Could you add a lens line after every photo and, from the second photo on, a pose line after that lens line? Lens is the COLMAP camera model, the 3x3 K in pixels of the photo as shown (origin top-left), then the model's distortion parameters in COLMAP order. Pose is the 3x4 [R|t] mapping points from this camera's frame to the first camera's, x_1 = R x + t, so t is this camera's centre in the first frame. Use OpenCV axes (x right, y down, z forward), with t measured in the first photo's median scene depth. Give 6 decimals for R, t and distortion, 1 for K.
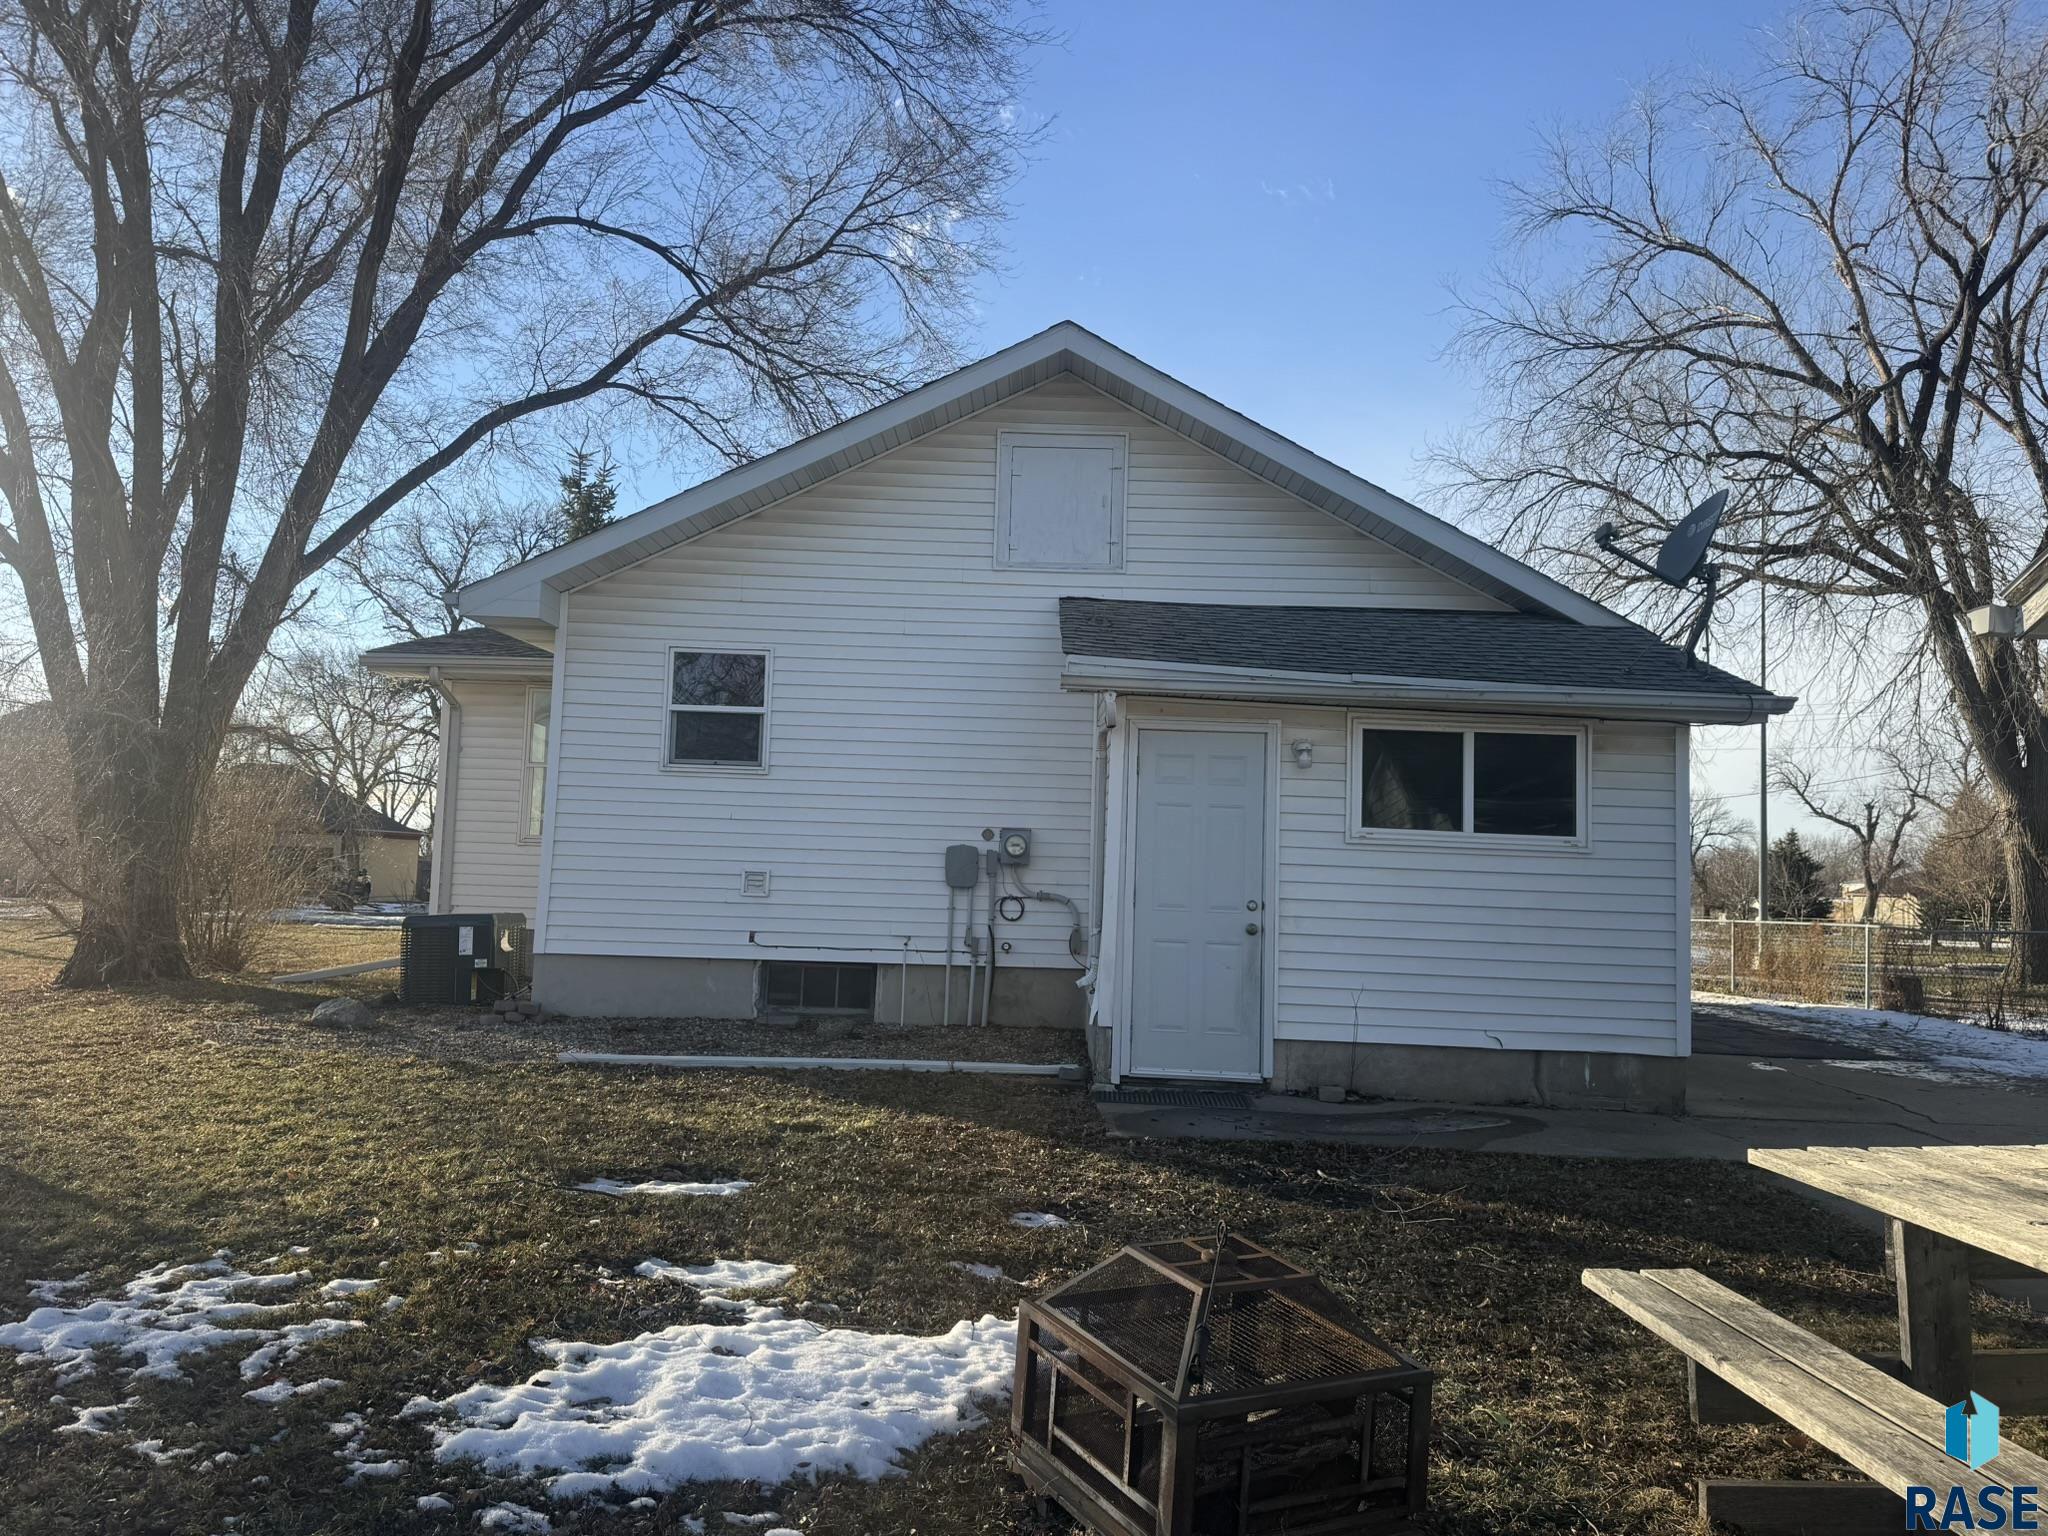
lens RADIAL K [[1479.7, 0, 1025.9], [0, 1479.7, 765.7], [0, 0, 1]] dist [0.007791, 0.000401]
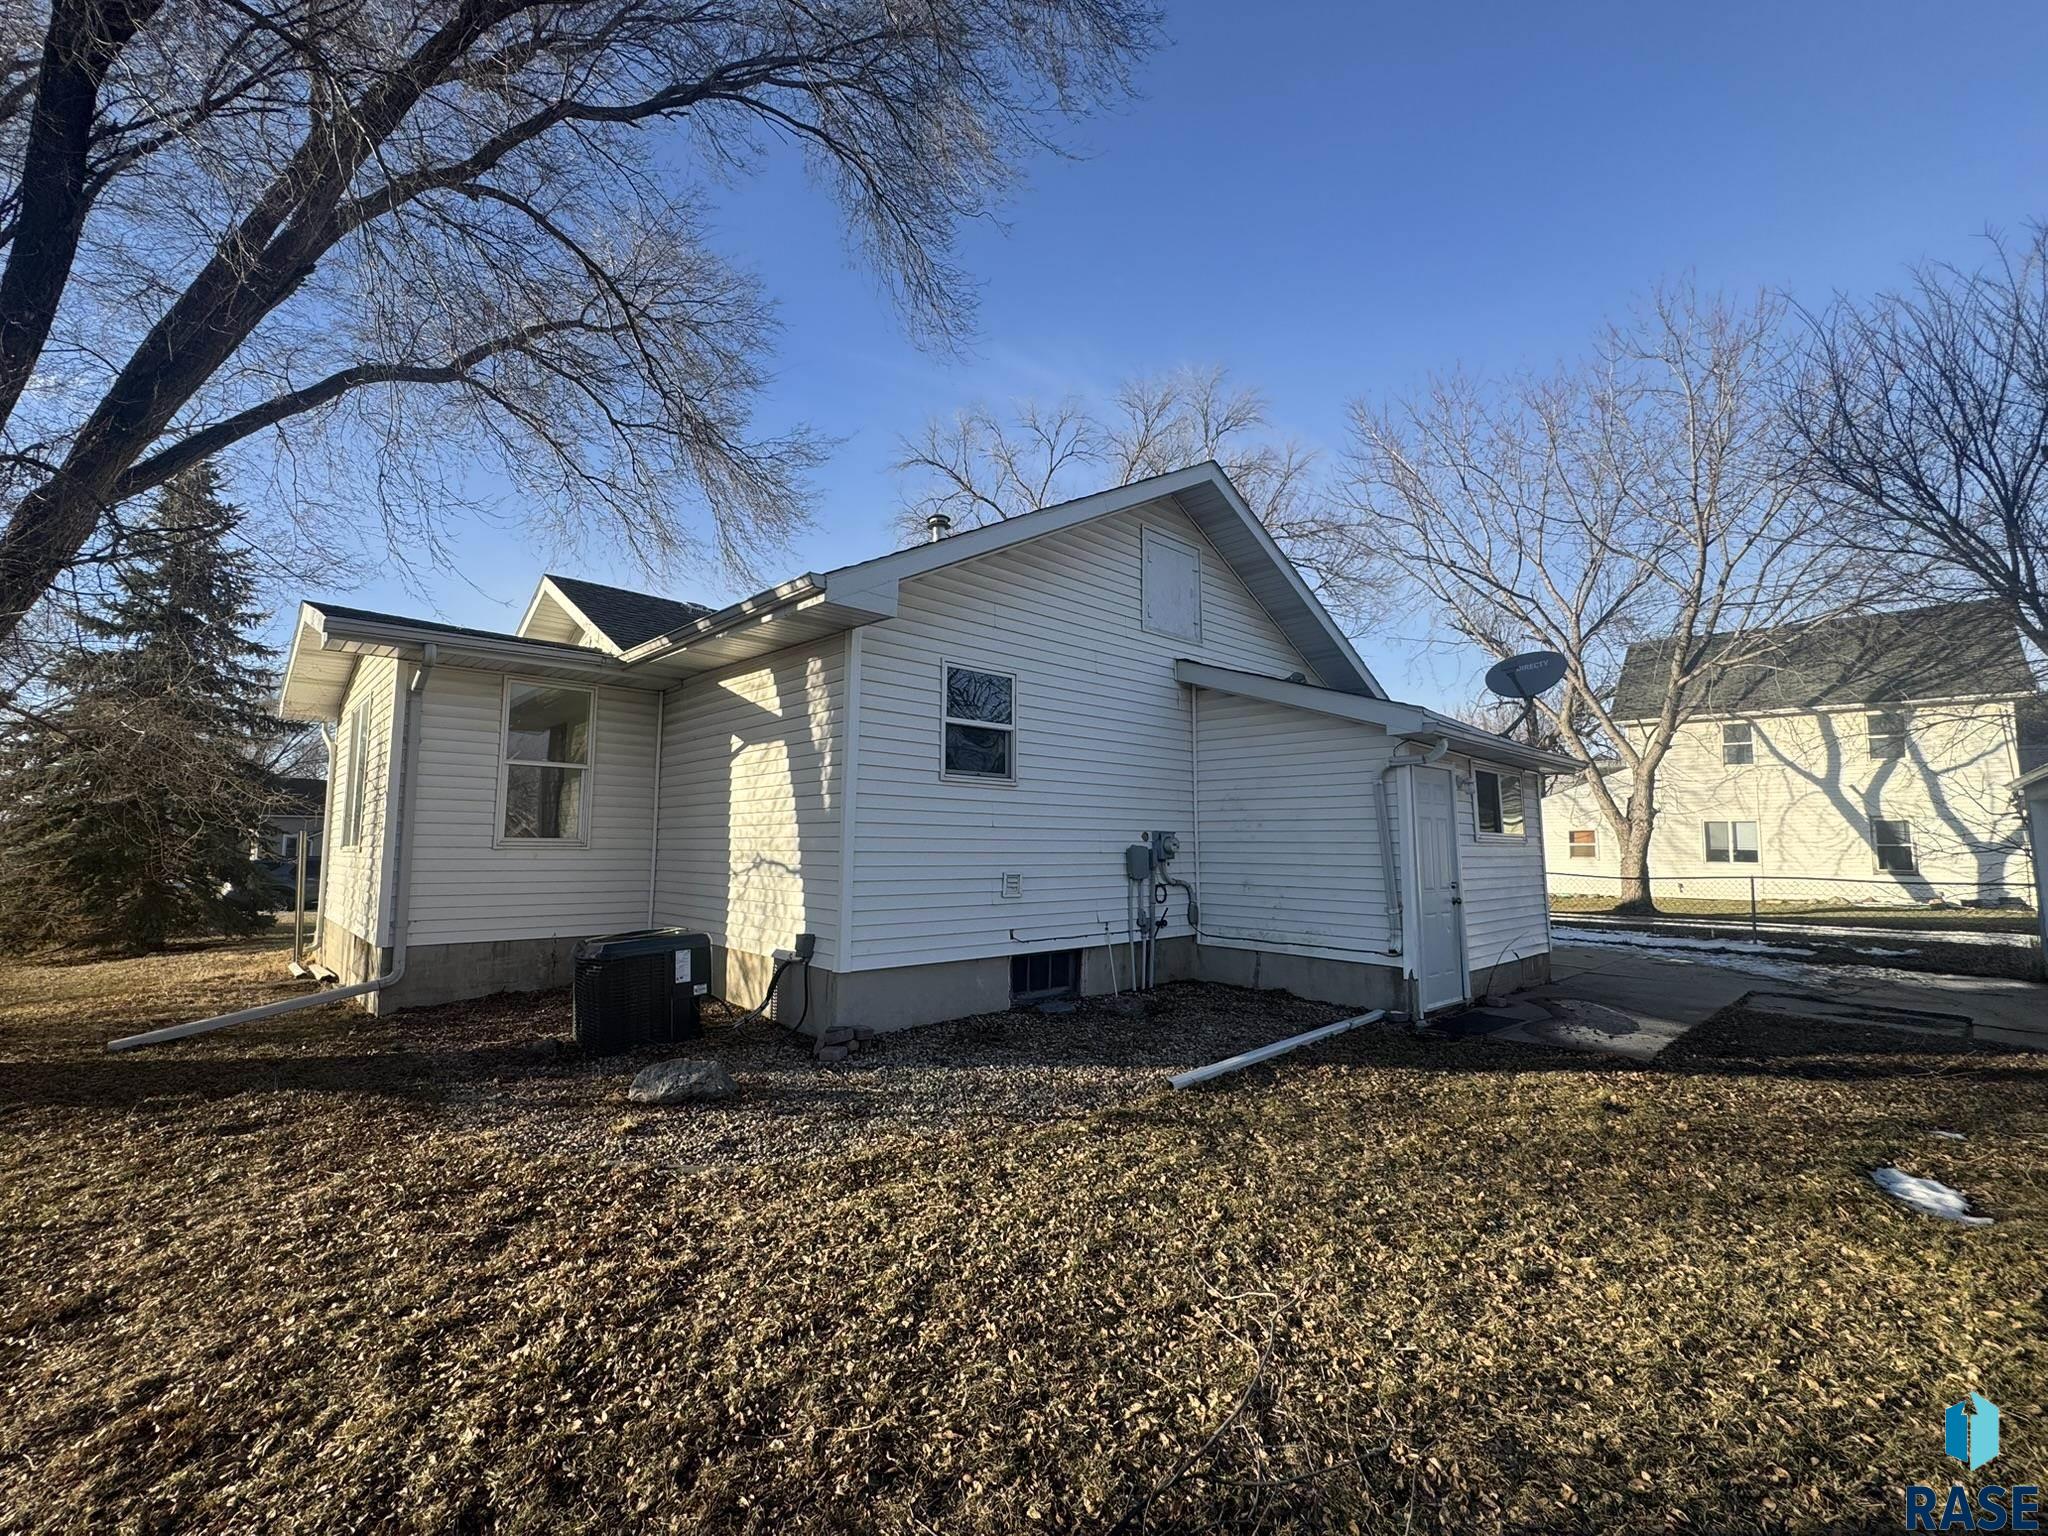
lens RADIAL K [[838.4, 0, 1020.8], [0, 838.4, 769.6], [0, 0, 1]] dist [0.000612, 0.000035]
pose [[0.756126, 0.035590, 0.653458, -0.583281], [-0.035230, 0.999286, -0.013660, 0.002193], [-0.653477, -0.012692, 0.756840, 0.522532]]
